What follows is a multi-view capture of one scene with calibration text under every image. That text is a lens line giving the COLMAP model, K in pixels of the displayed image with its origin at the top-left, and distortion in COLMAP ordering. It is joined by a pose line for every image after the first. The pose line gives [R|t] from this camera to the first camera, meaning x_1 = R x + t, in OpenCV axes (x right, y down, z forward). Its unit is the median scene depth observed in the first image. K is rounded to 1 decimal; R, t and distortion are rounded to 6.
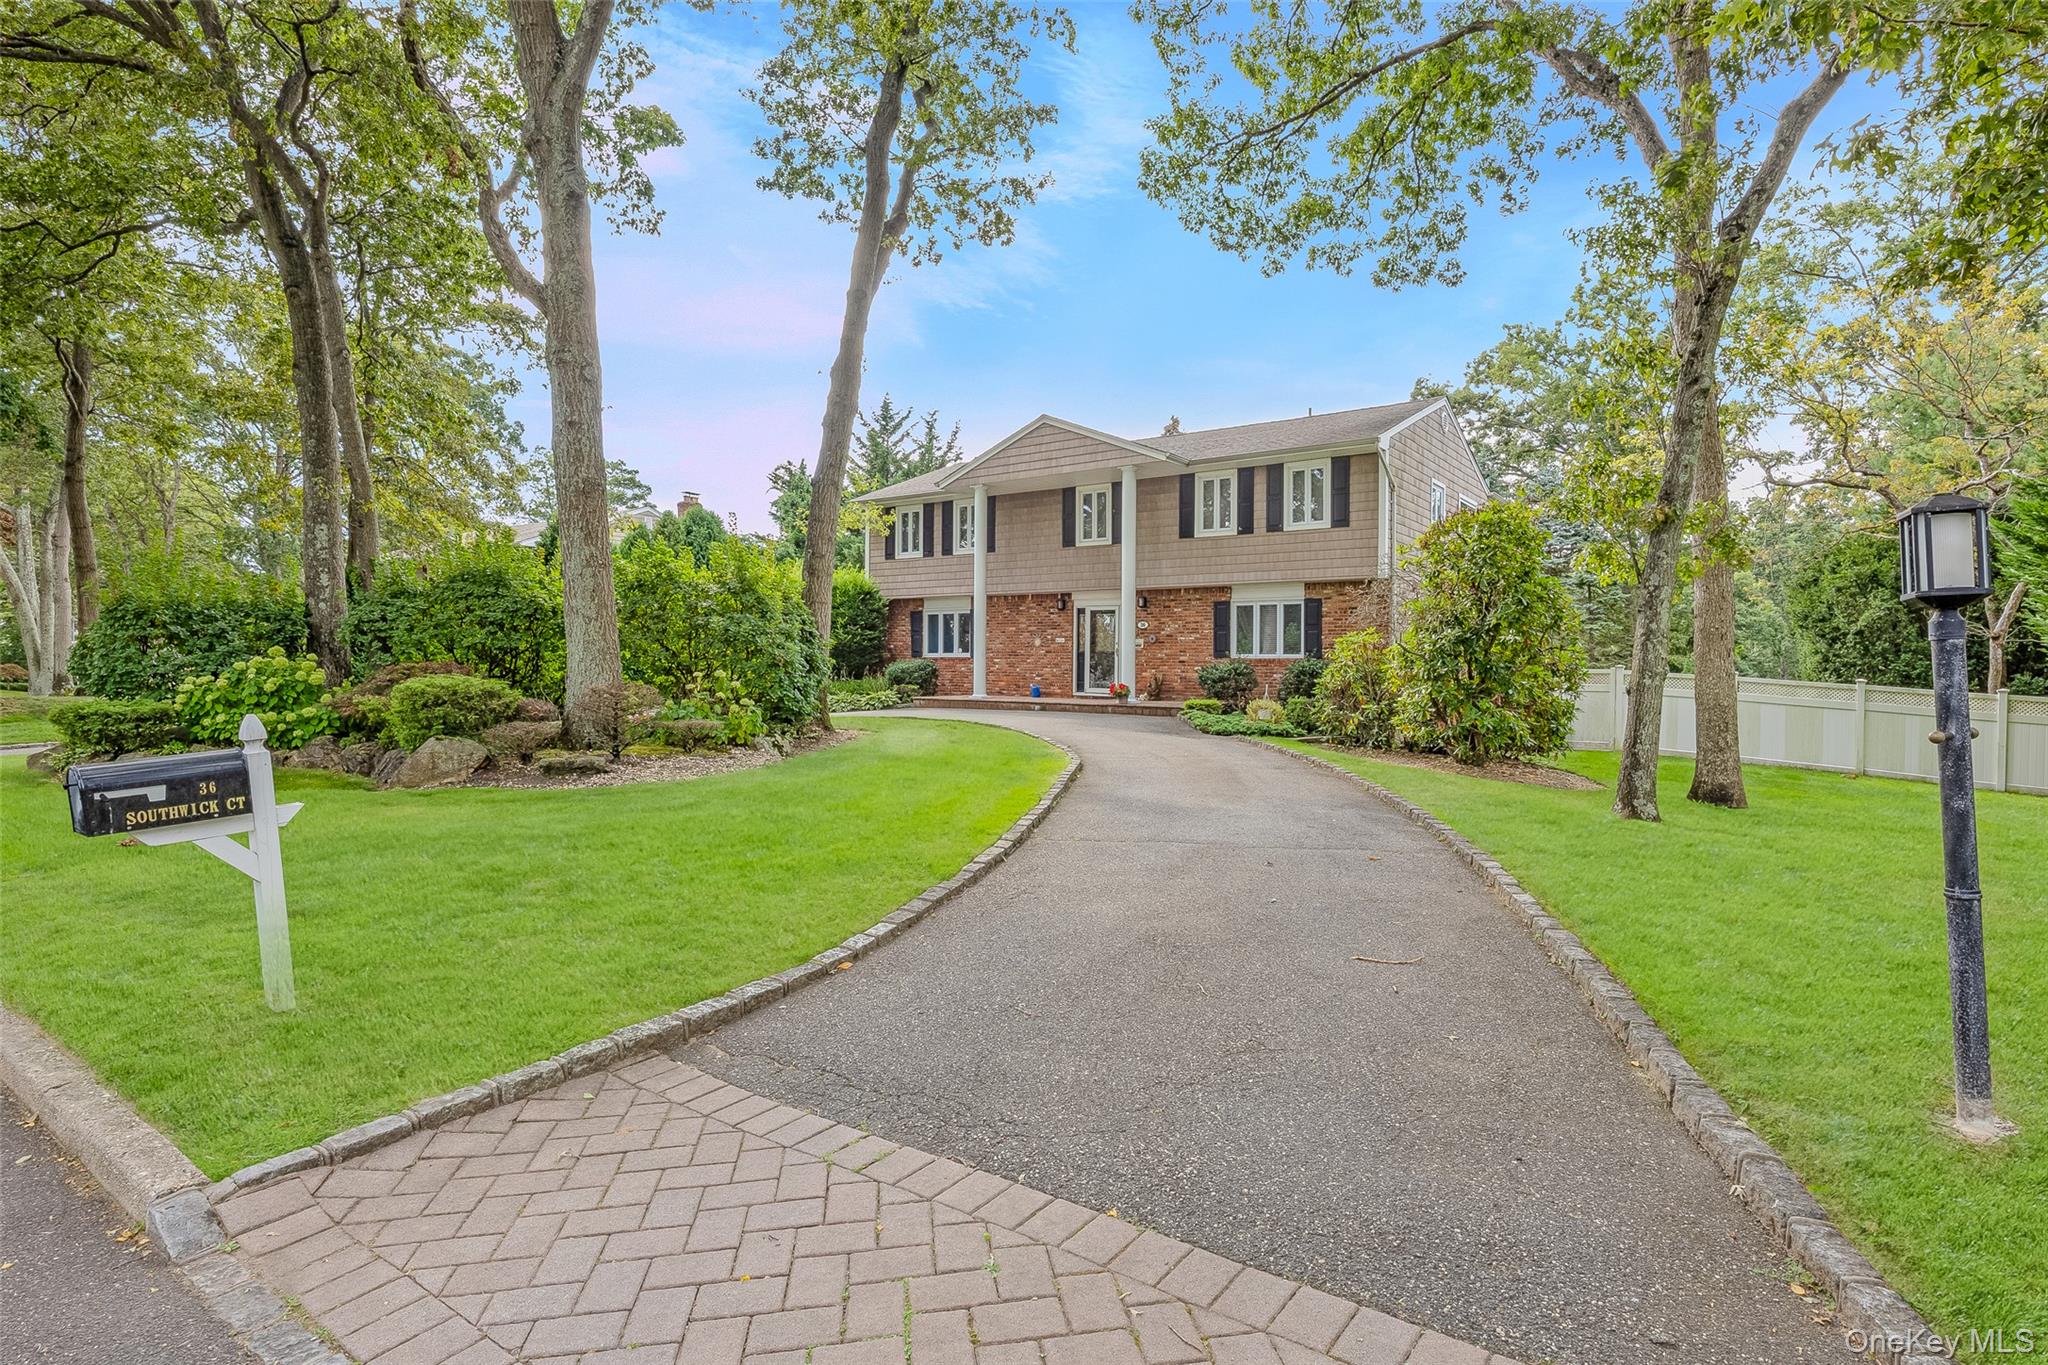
lens RADIAL K [[1164.7, 0, 1024.0], [0, 1164.7, 682.5], [0, 0, 1]] dist [0.001217, 0.000193]
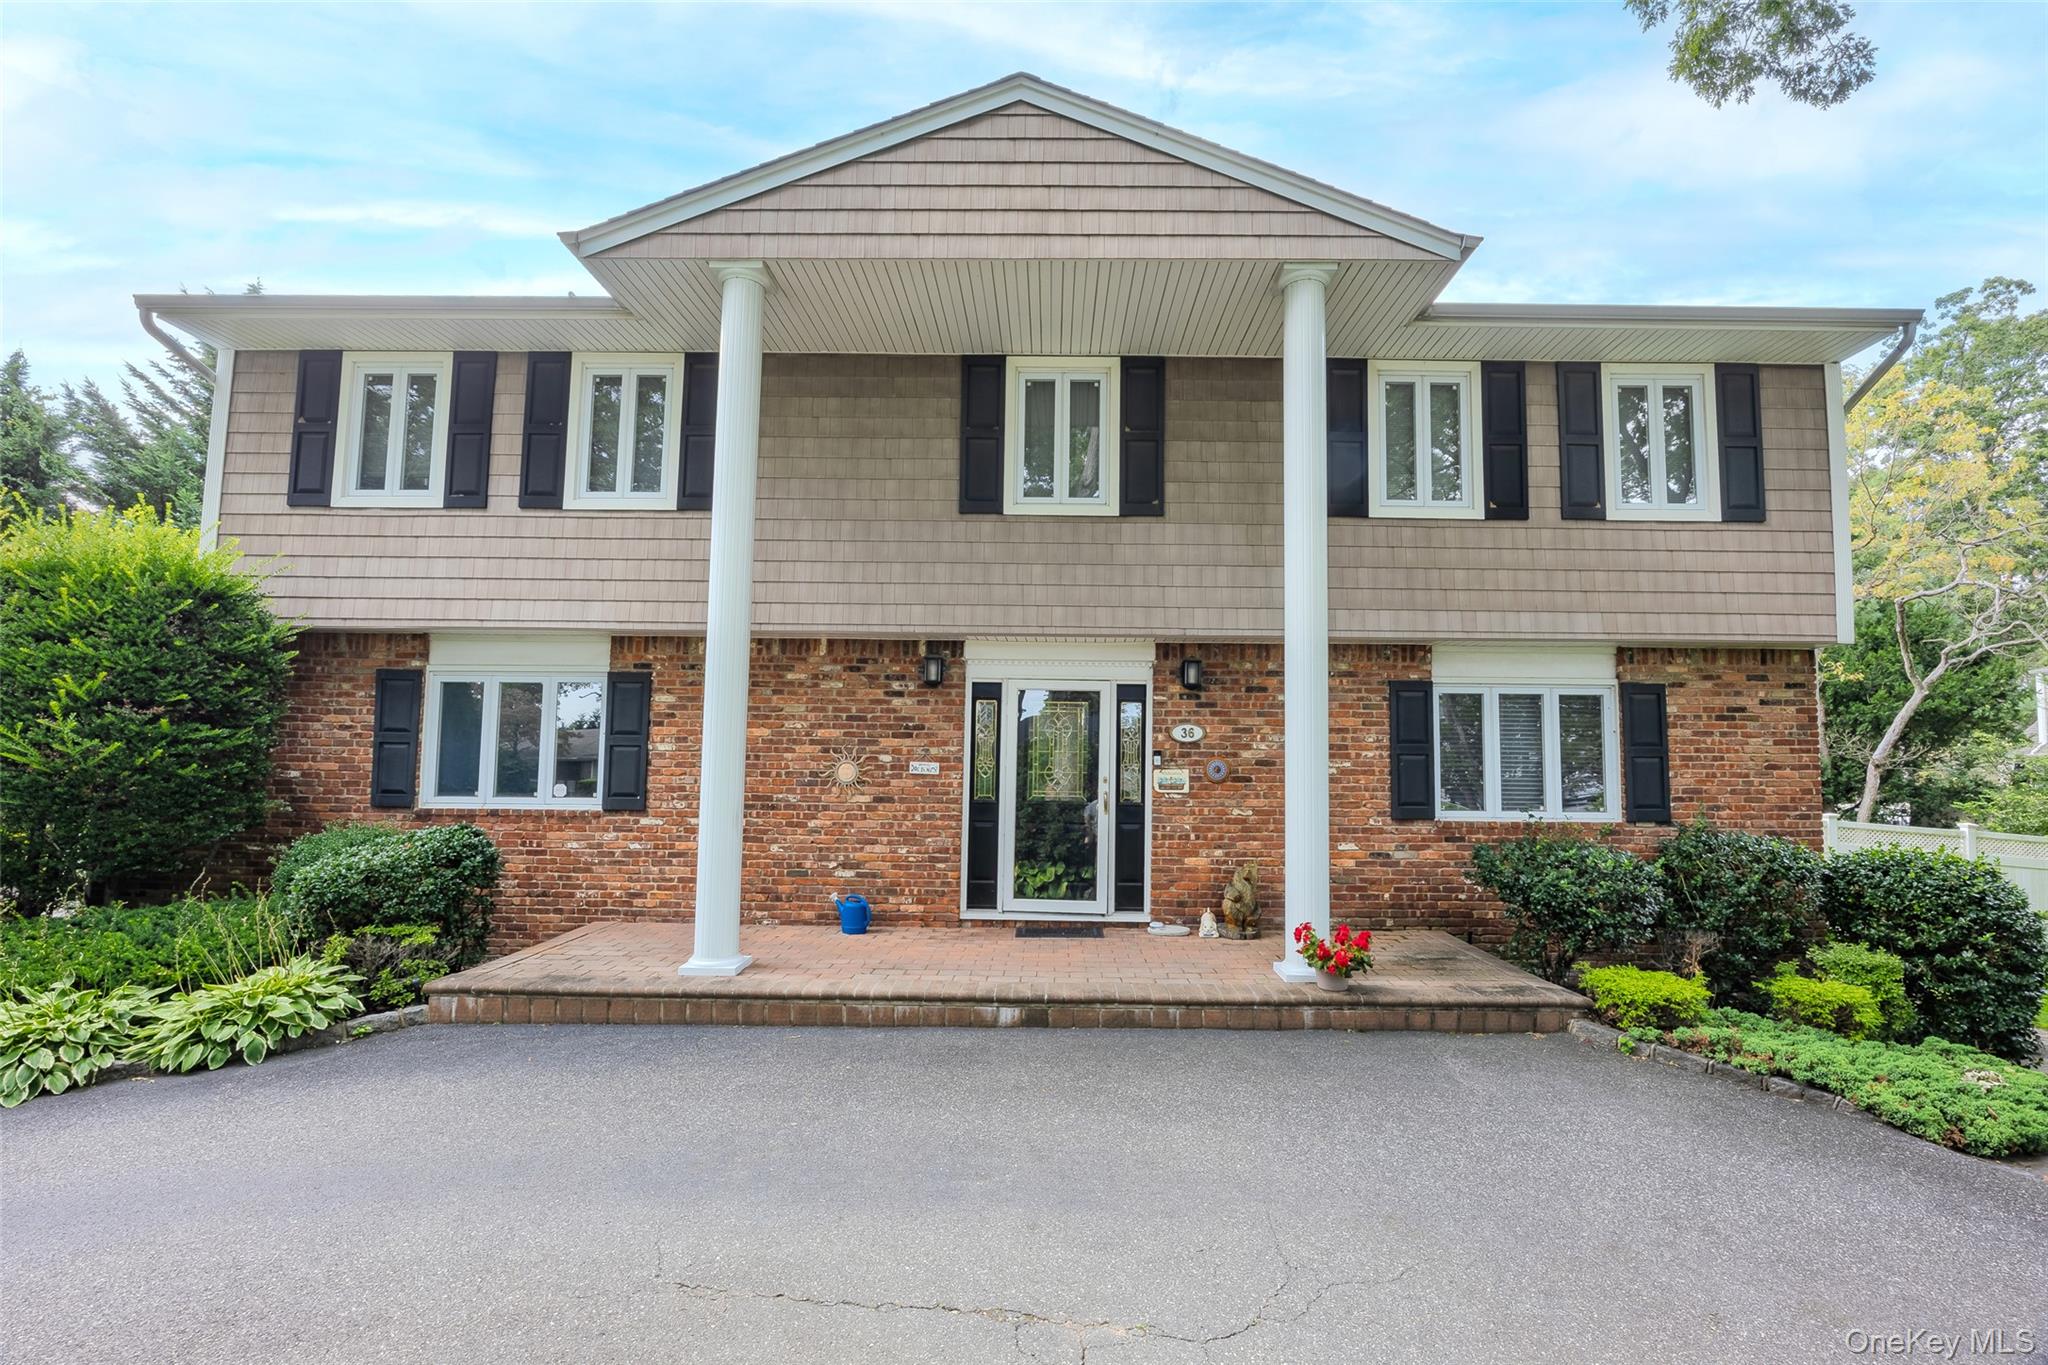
lens RADIAL K [[878.1, 0, 1024.0], [0, 878.1, 682.5], [0, 0, 1]] dist [-0.009263, -0.000096]
pose [[0.793778, 0.050419, 0.606114, -0.113047], [0.002464, 0.996283, -0.086101, -0.039317], [-0.608203, 0.069838, 0.790704, 0.766506]]
